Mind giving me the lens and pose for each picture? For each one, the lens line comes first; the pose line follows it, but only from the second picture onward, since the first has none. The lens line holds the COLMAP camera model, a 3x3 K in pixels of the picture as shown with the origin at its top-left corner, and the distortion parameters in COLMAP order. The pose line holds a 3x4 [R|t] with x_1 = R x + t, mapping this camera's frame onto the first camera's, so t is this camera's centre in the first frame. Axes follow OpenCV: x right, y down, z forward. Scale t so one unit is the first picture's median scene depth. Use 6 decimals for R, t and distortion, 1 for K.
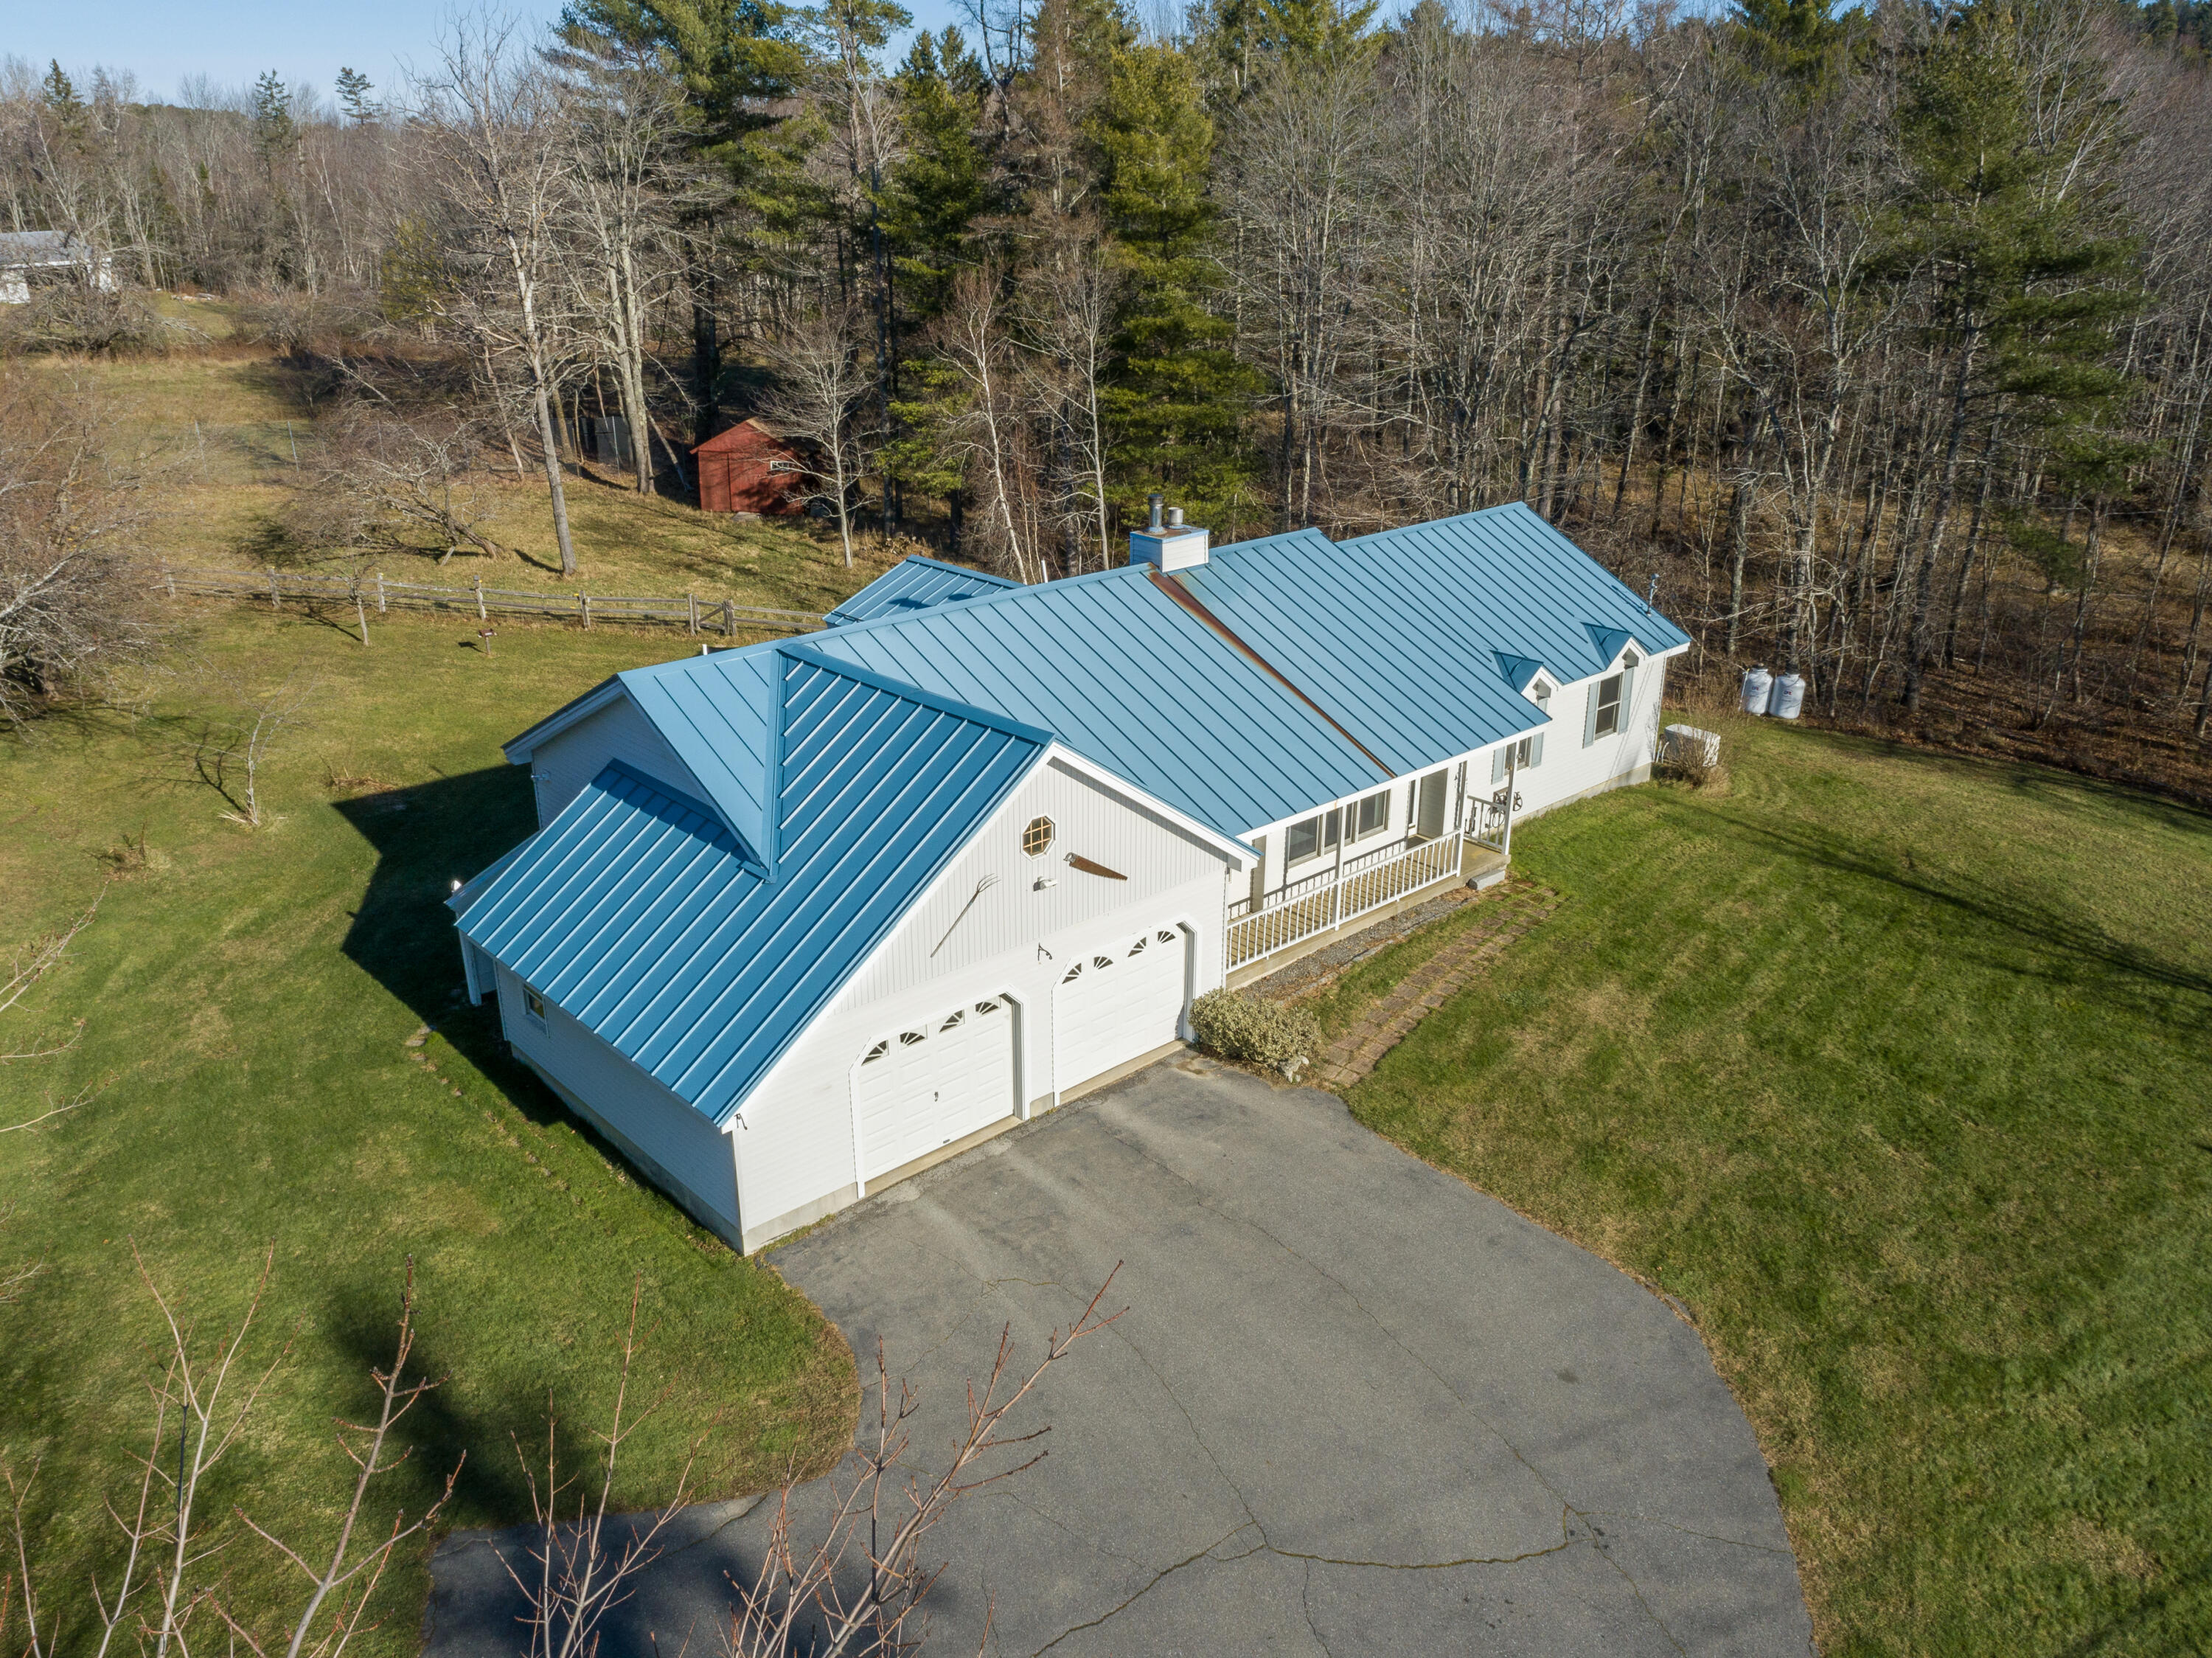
lens RADIAL K [[1539.8, 0, 1100.0], [0, 1539.8, 826.6], [0, 0, 1]] dist [-0.011975, -0.001585]
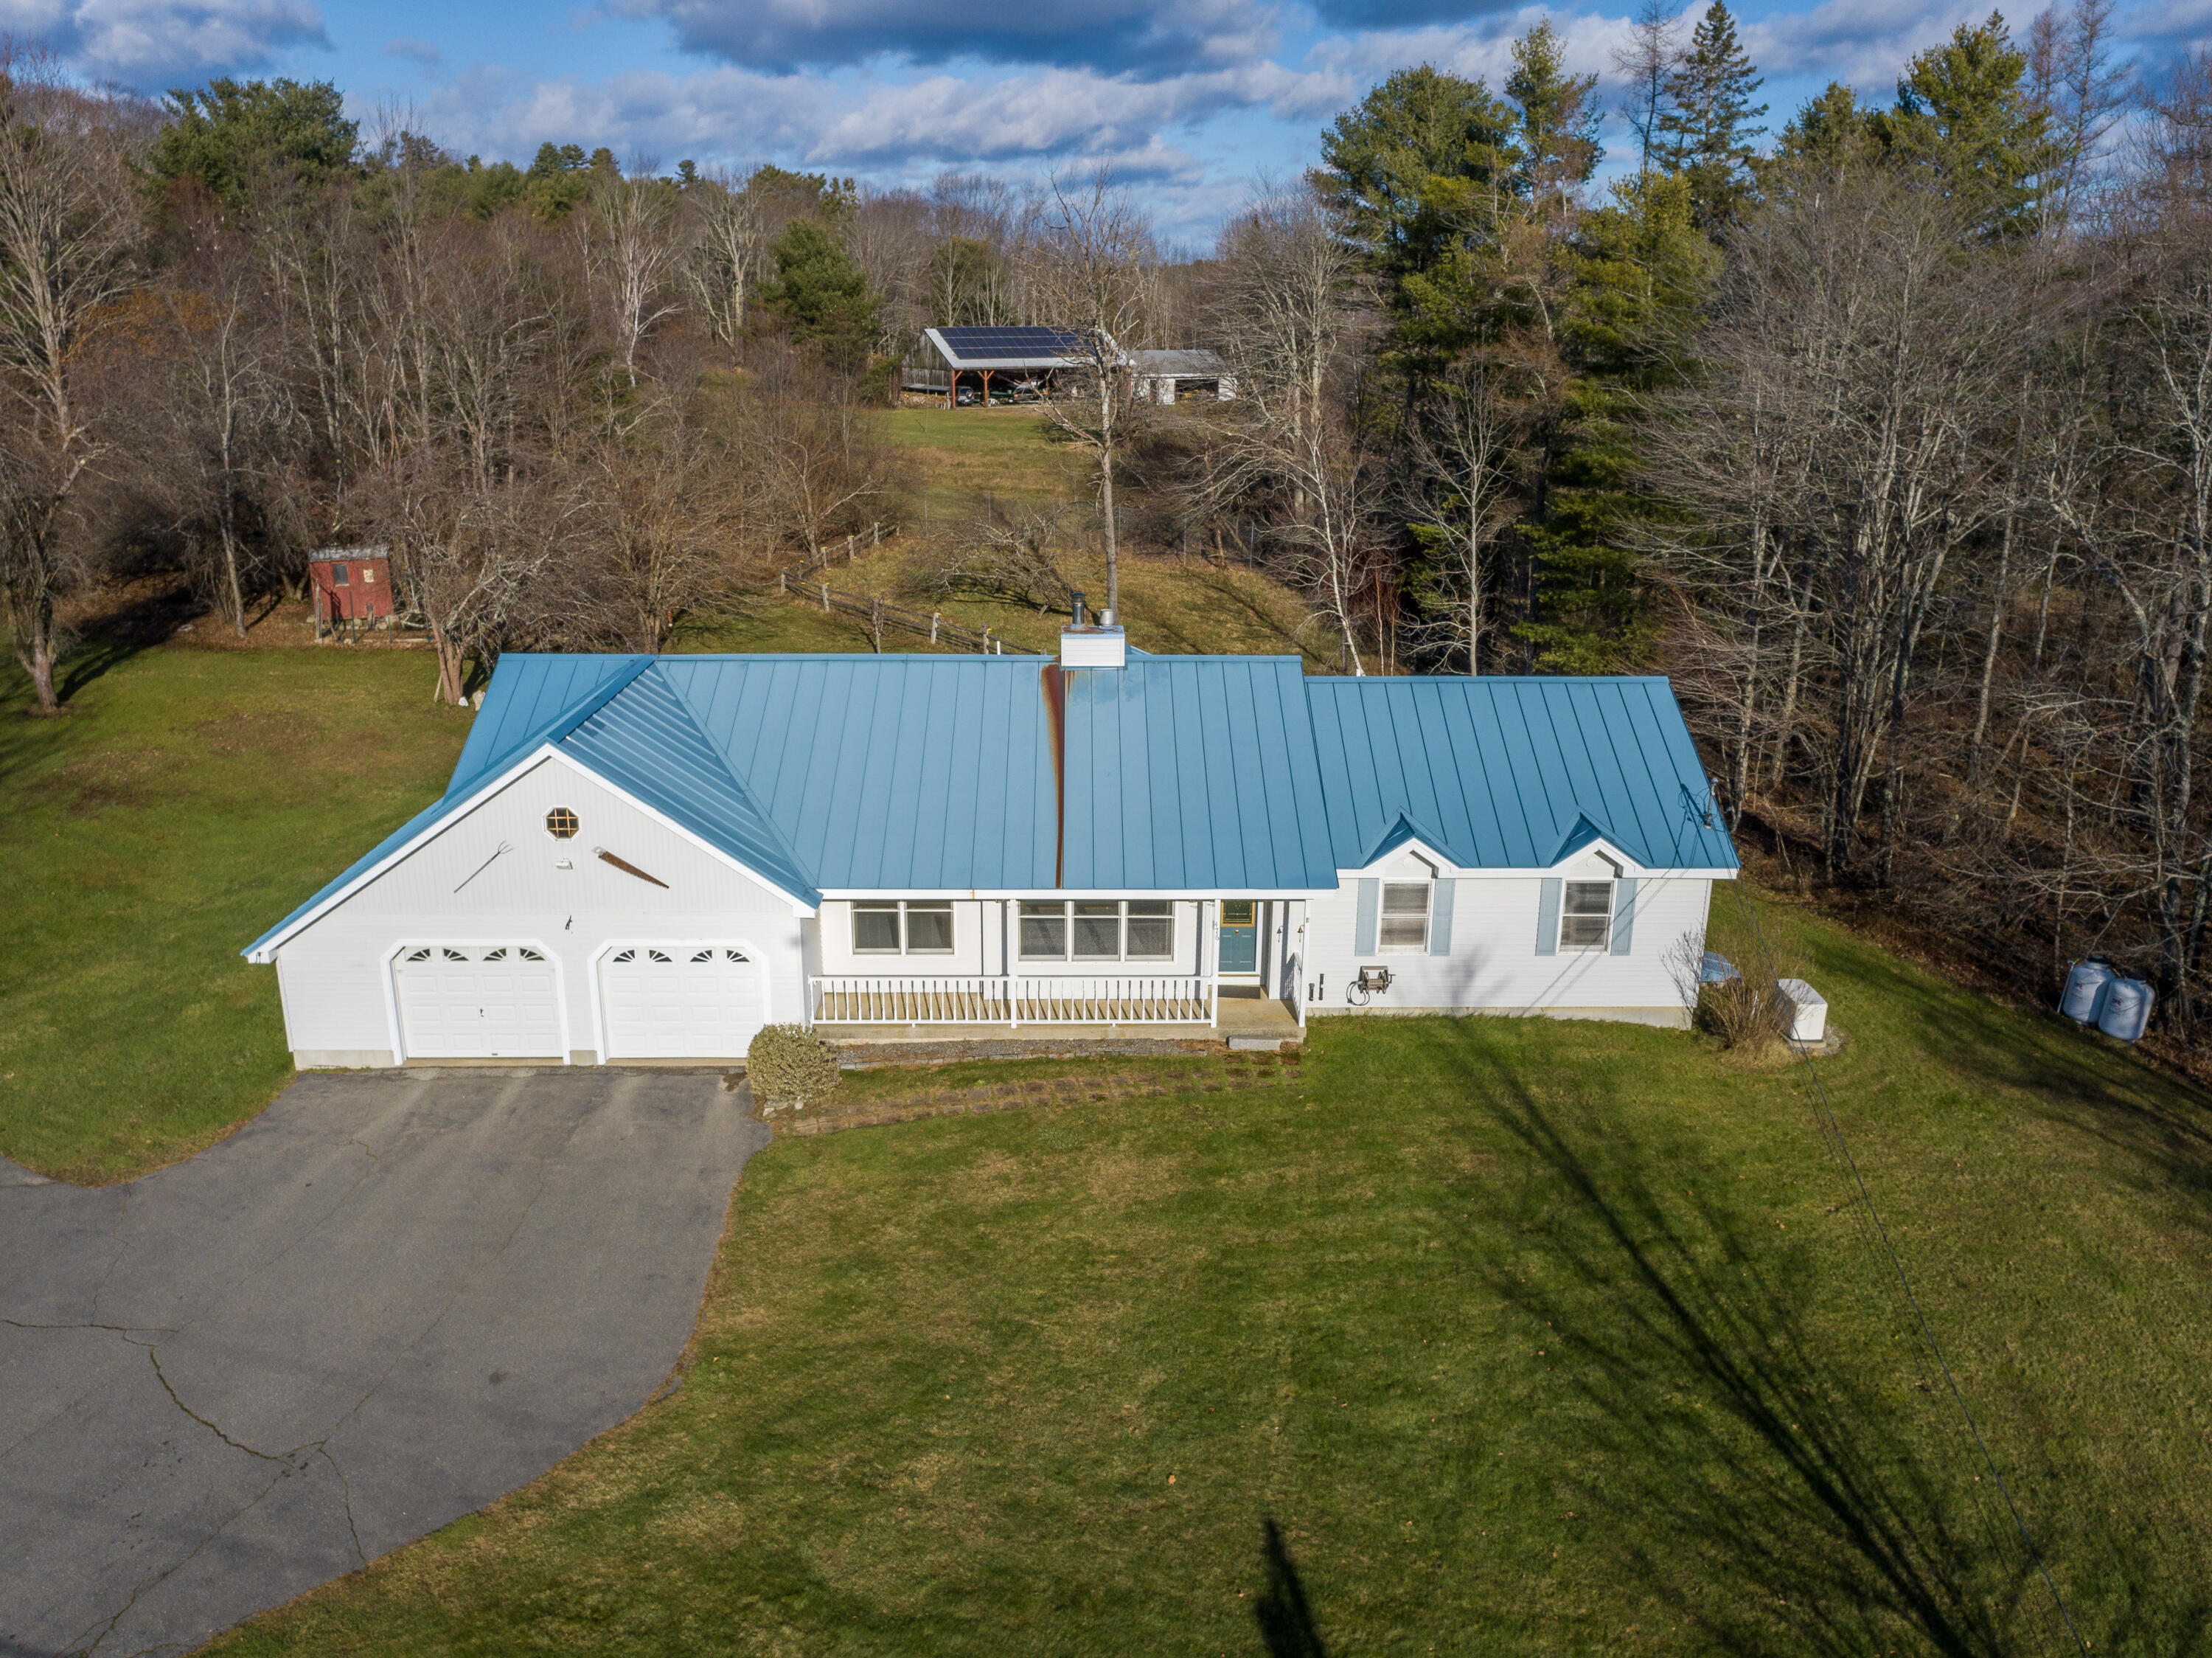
lens RADIAL K [[1539.8, 0, 1098.5], [0, 1539.8, 828.8], [0, 0, 1]] dist [-0.011975, -0.001585]
pose [[0.779251, 0.212152, -0.589711, 0.849477], [-0.253158, 0.967331, 0.013478, -0.095631], [0.573305, 0.138788, 0.807502, 0.228828]]
